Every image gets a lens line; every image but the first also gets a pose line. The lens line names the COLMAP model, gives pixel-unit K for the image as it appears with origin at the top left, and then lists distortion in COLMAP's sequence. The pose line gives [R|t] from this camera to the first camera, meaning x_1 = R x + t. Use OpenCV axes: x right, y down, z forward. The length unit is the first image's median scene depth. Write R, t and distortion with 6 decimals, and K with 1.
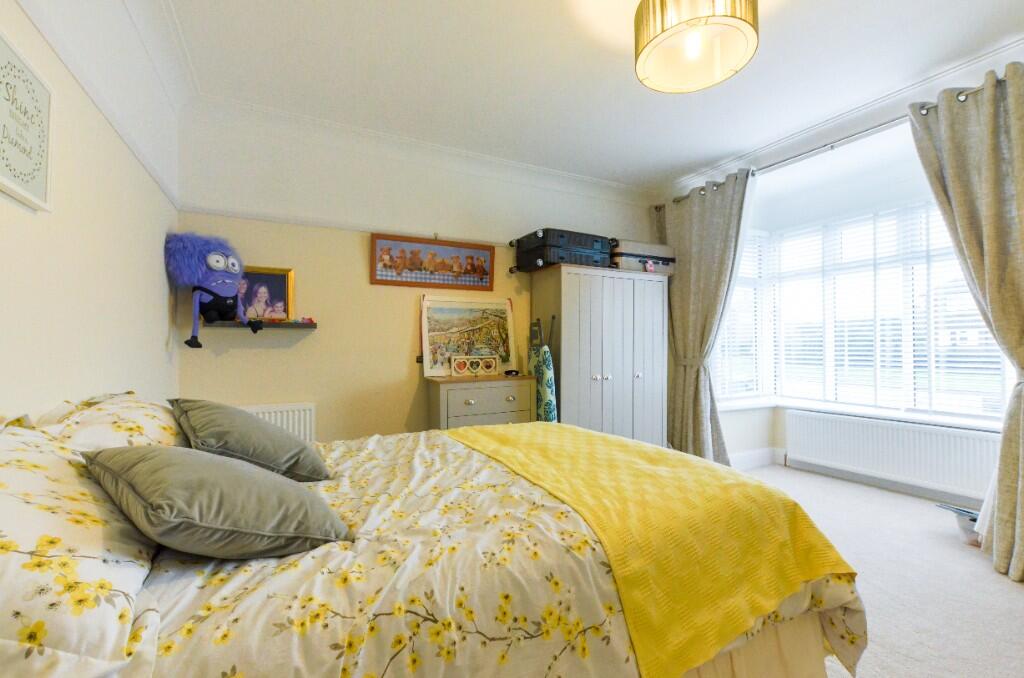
lens RADIAL K [[443.9, 0, 519.0], [0, 443.9, 336.4], [0, 0, 1]] dist [0.009752, -0.000763]
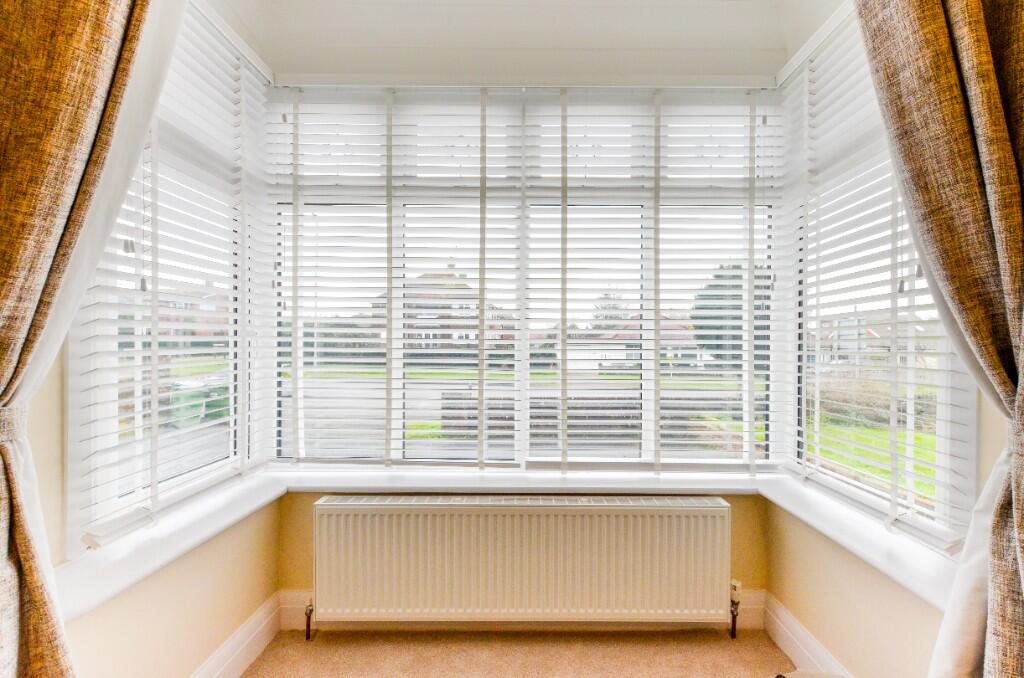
lens RADIAL K [[443.9, 0, 519.0], [0, 443.9, 336.4], [0, 0, 1]] dist [0.009752, -0.000763]
pose [[0.427459, -0.001016, 0.904034, 0.312921], [-0.019657, 0.999753, 0.010418, 0.003913], [-0.903821, -0.022224, 0.427333, 0.668923]]
